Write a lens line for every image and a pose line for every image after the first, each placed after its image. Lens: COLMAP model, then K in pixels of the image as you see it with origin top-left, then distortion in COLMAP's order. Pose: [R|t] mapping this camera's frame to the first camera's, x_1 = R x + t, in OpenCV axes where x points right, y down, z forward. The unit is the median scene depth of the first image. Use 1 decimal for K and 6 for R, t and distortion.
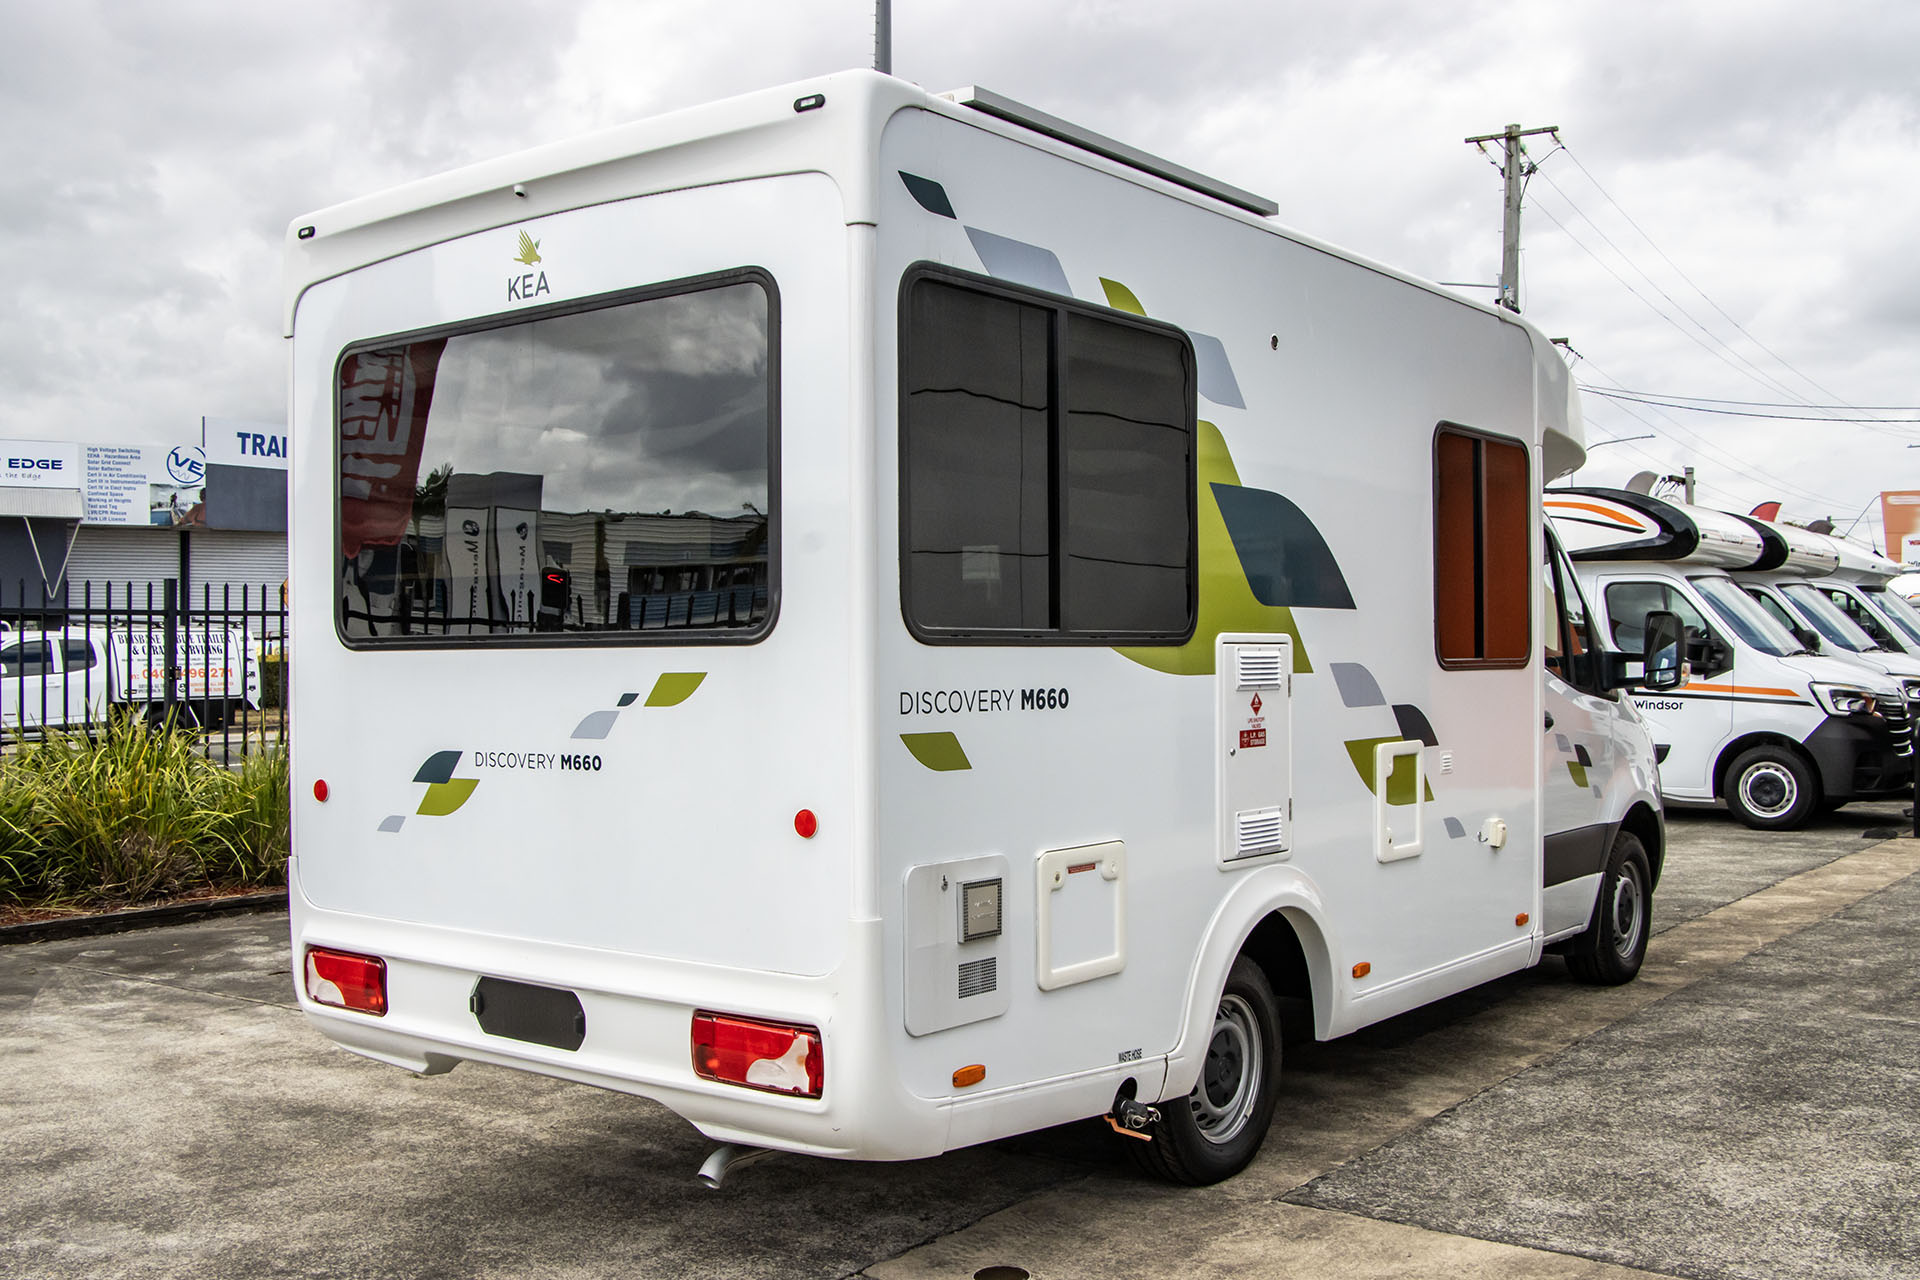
lens RADIAL K [[1889.0, 0, 959.6], [0, 1889.0, 650.8], [0, 0, 1]] dist [-0.125301, 0.196638]
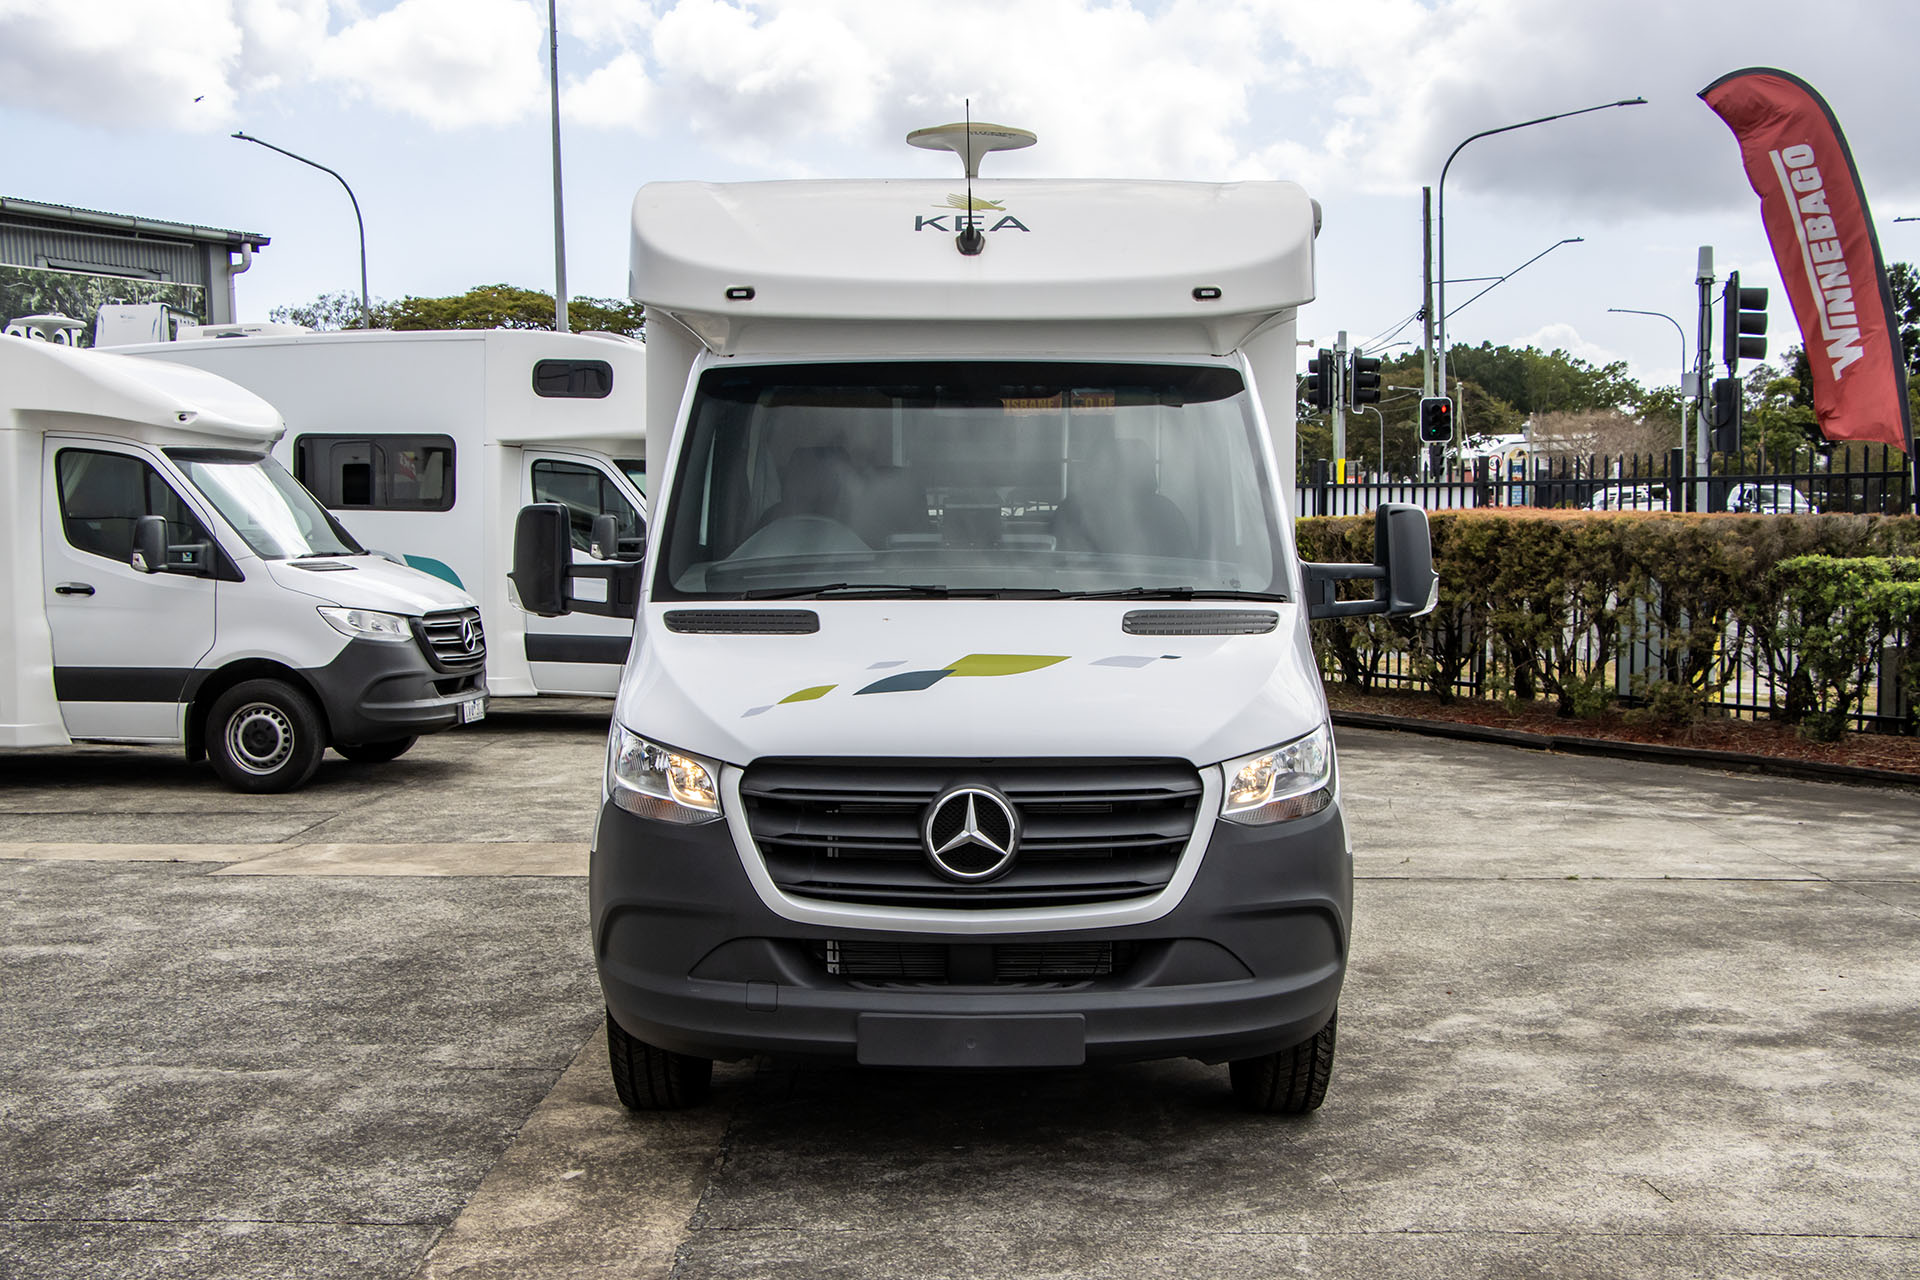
lens RADIAL K [[2156.5, 0, 969.7], [0, 2156.5, 635.9], [0, 0, 1]] dist [-0.074978, 0.251218]
pose [[-0.792422, 0.050023, -0.607919, 1.138176], [0.007359, 0.997343, 0.072474, -0.044769], [0.609929, 0.052956, -0.790685, 2.653630]]
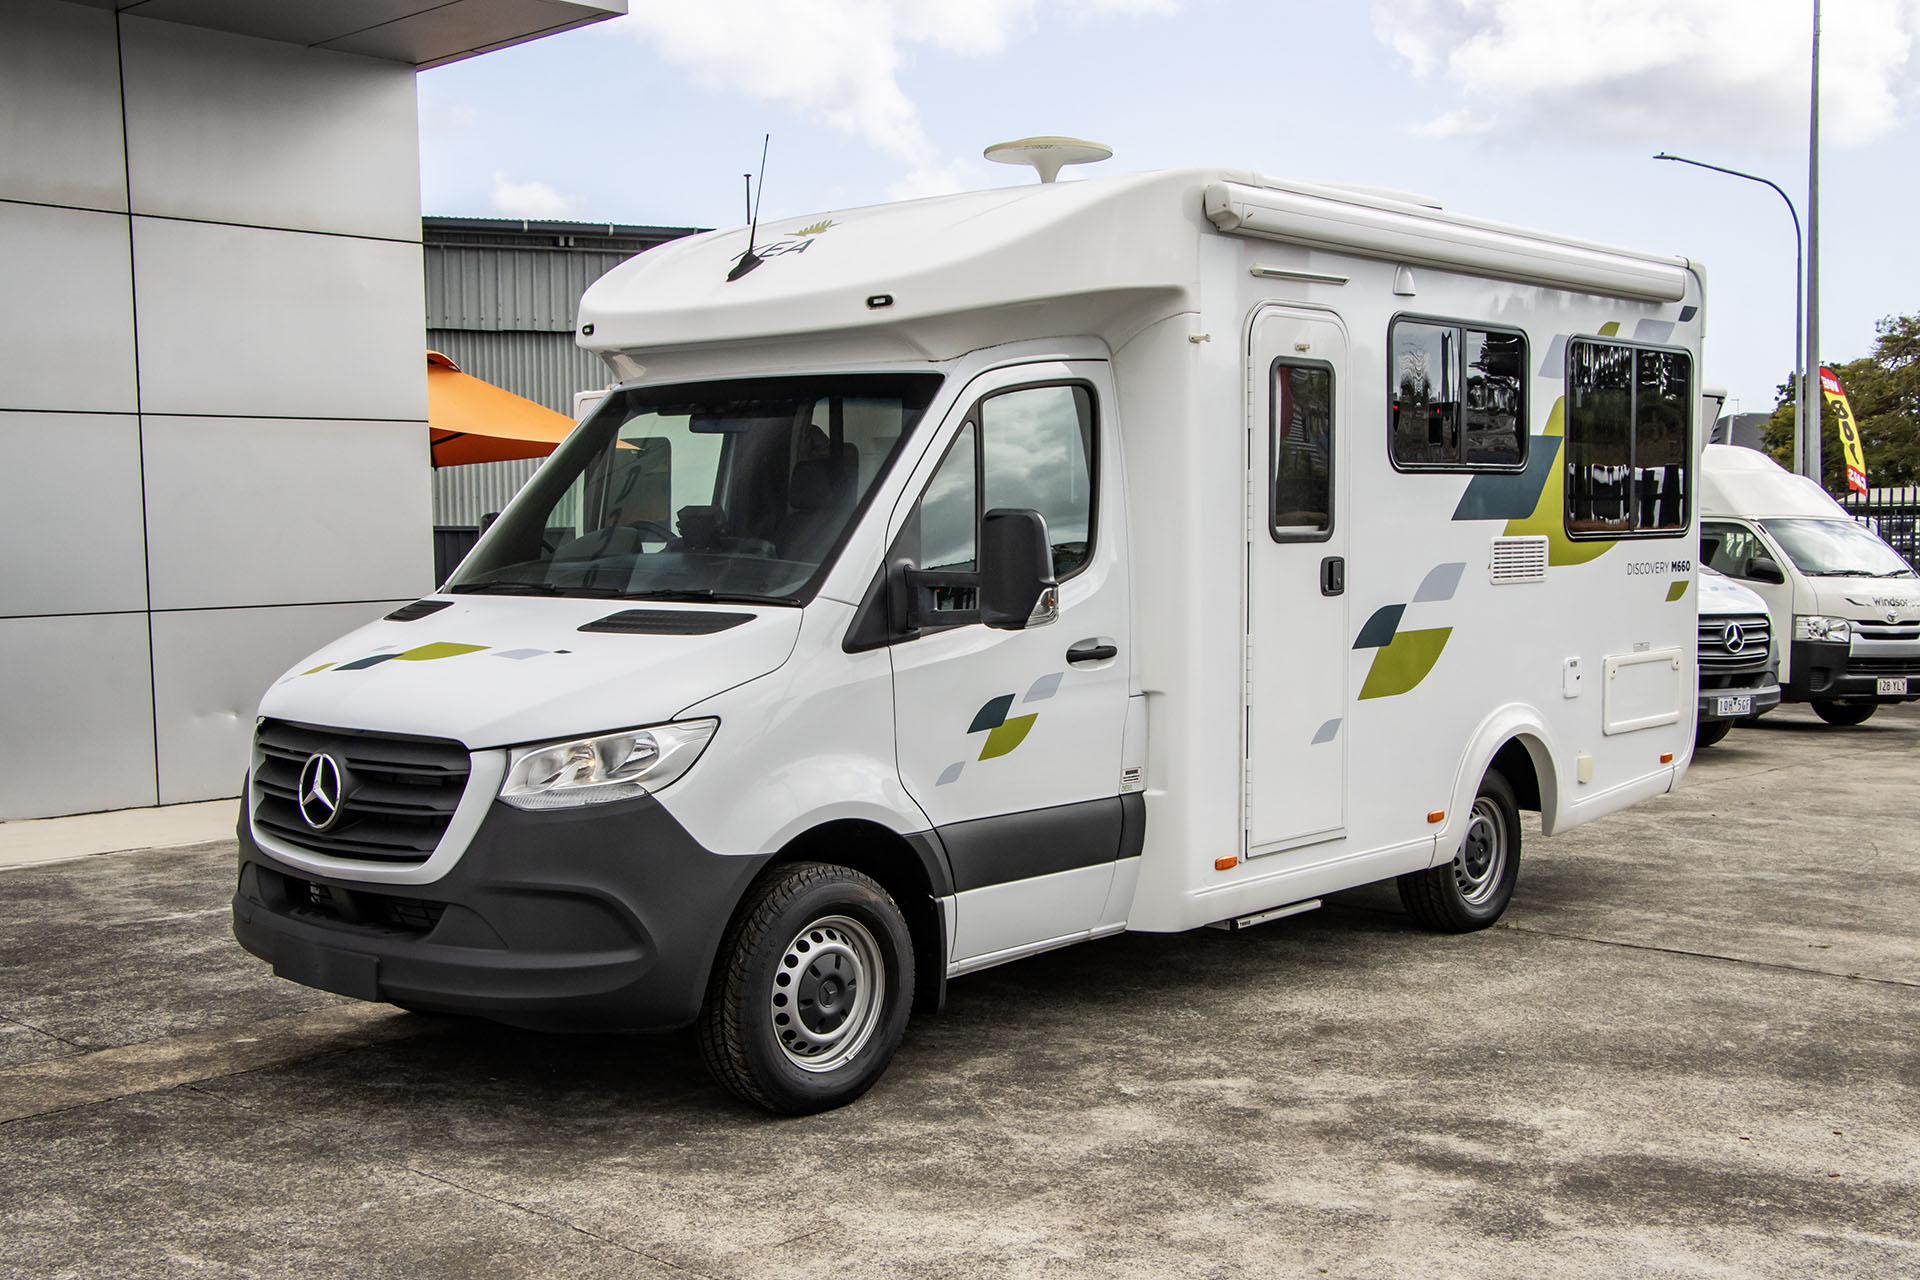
lens RADIAL K [[2156.5, 0, 969.7], [0, 2156.5, 635.9], [0, 0, 1]] dist [-0.074978, 0.251218]
pose [[-0.996997, 0.009227, 0.076882, 0.125522], [0.013527, 0.998361, 0.055607, -0.026214], [-0.076243, 0.056480, -0.995488, 2.990840]]
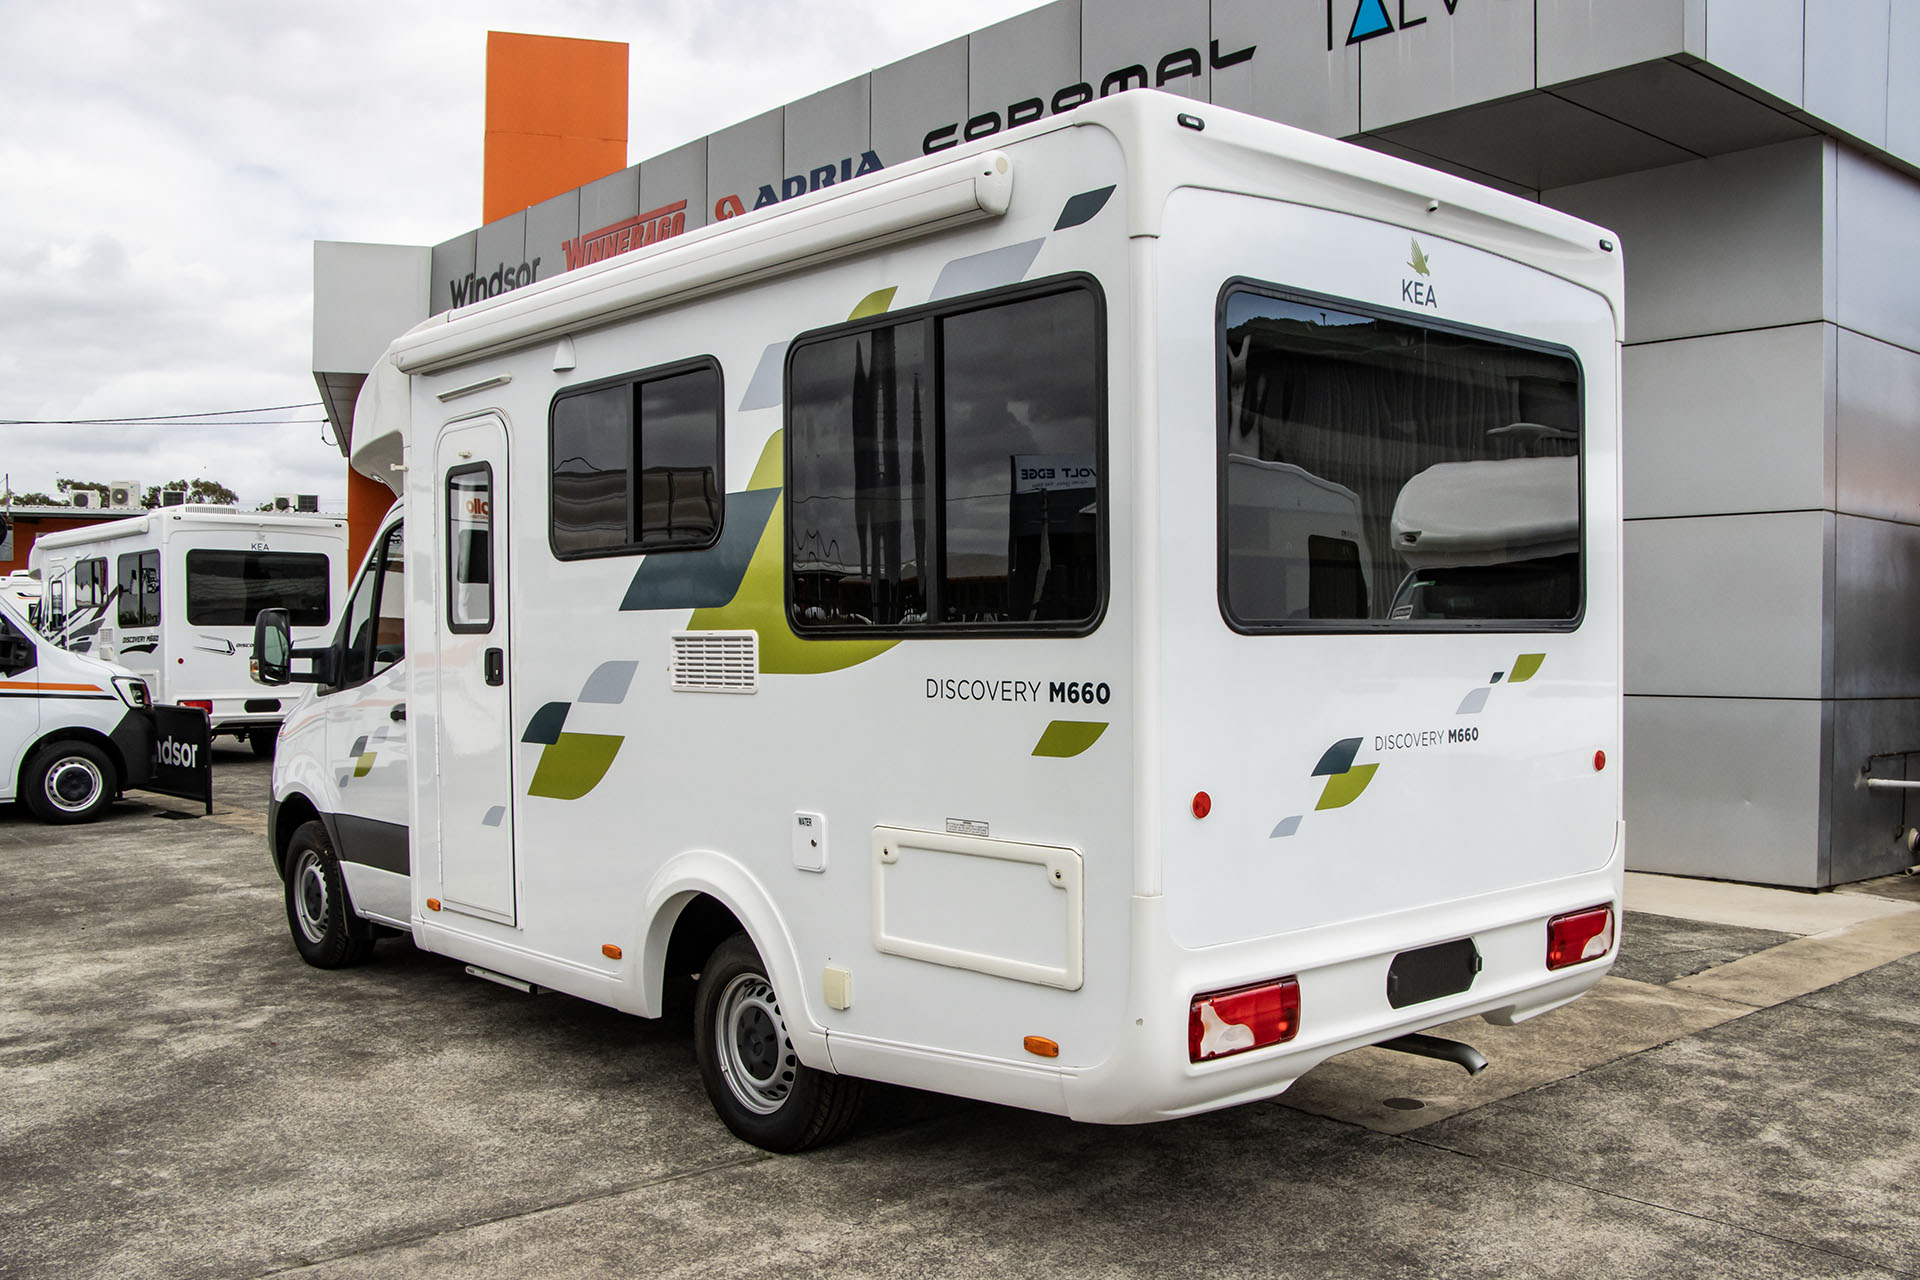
lens RADIAL K [[1778.3, 0, 987.2], [0, 1778.3, 666.3], [0, 0, 1]] dist [-0.147998, 0.169750]
pose [[0.179478, -0.011883, 0.983690, -1.149781], [0.003705, 0.999928, 0.011404, 0.004449], [-0.983755, 0.001598, 0.179509, 0.970477]]
